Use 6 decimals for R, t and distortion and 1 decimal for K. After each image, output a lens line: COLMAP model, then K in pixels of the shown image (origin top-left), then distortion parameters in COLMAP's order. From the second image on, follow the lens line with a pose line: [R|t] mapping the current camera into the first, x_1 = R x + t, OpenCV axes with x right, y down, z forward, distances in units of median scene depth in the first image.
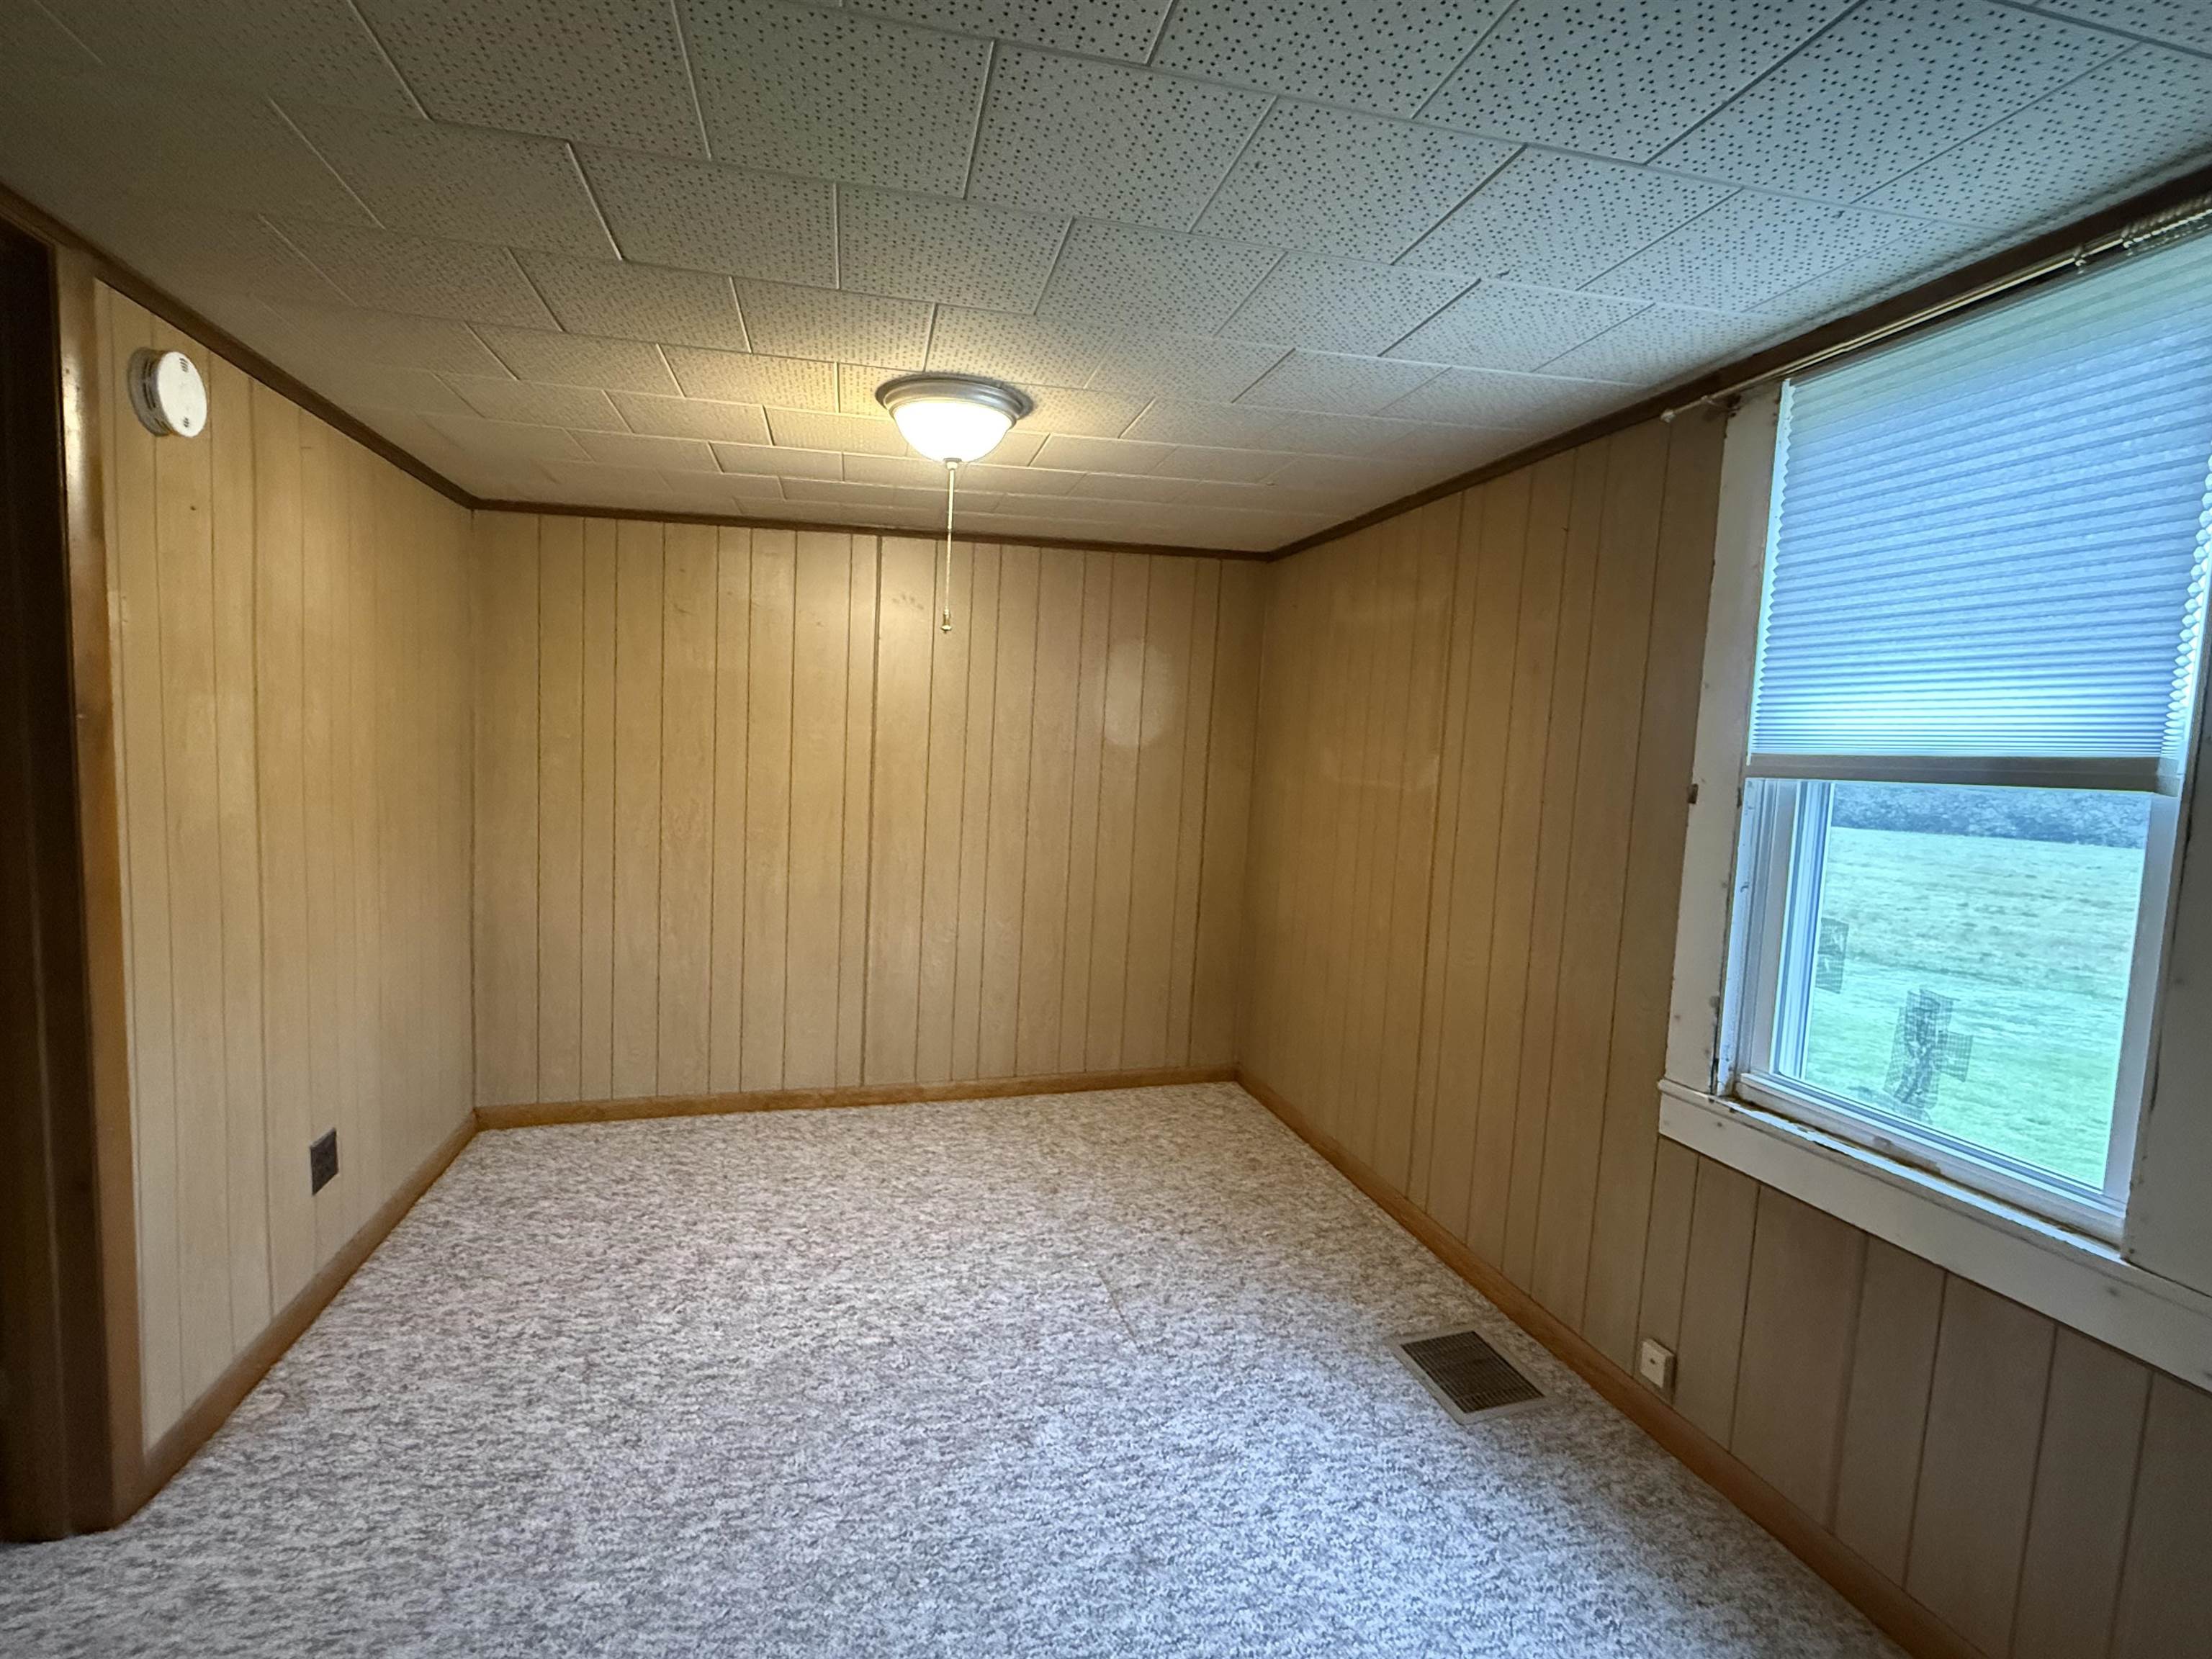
lens RADIAL K [[1051.8, 0, 1104.2], [0, 1051.8, 826.9], [0, 0, 1]] dist [-0.001385, 0.001283]
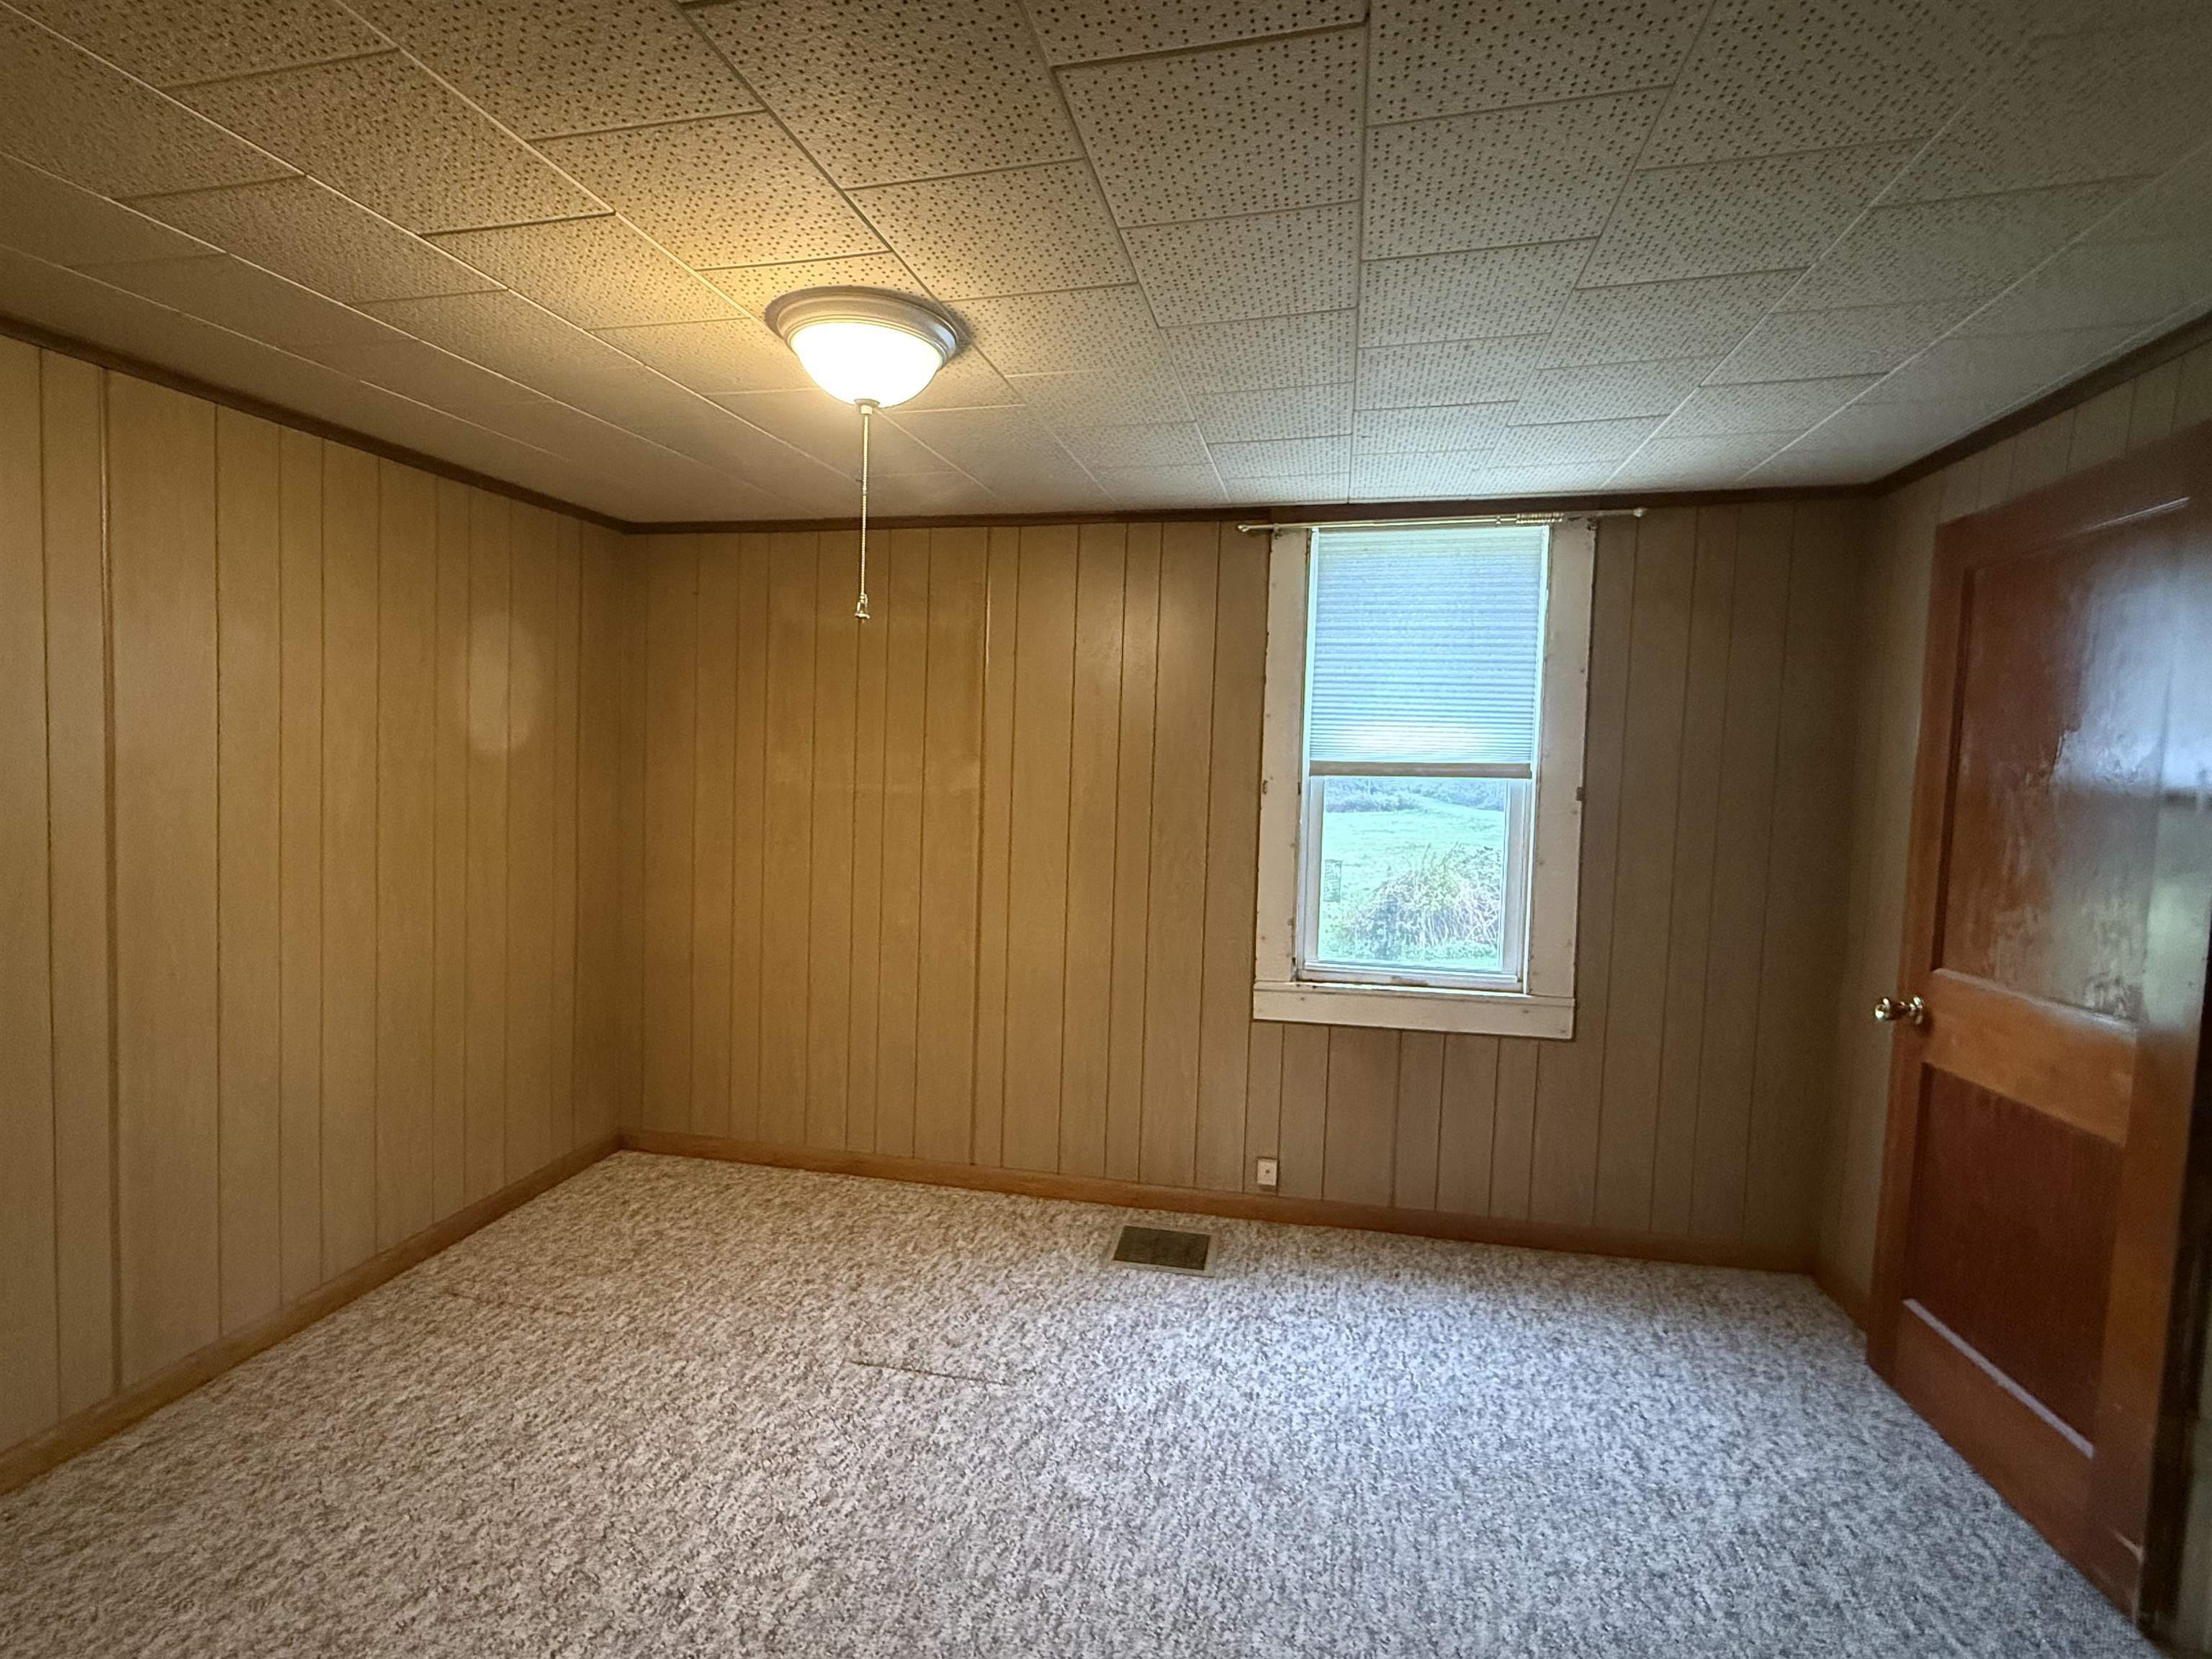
lens RADIAL K [[1051.8, 0, 1097.8], [0, 1051.8, 823.5], [0, 0, 1]] dist [-0.001385, 0.001283]
pose [[0.425819, -0.072956, 0.901862, -0.824930], [0.064135, 0.996671, 0.050344, -0.064647], [-0.902532, 0.036403, 0.429081, 0.529423]]
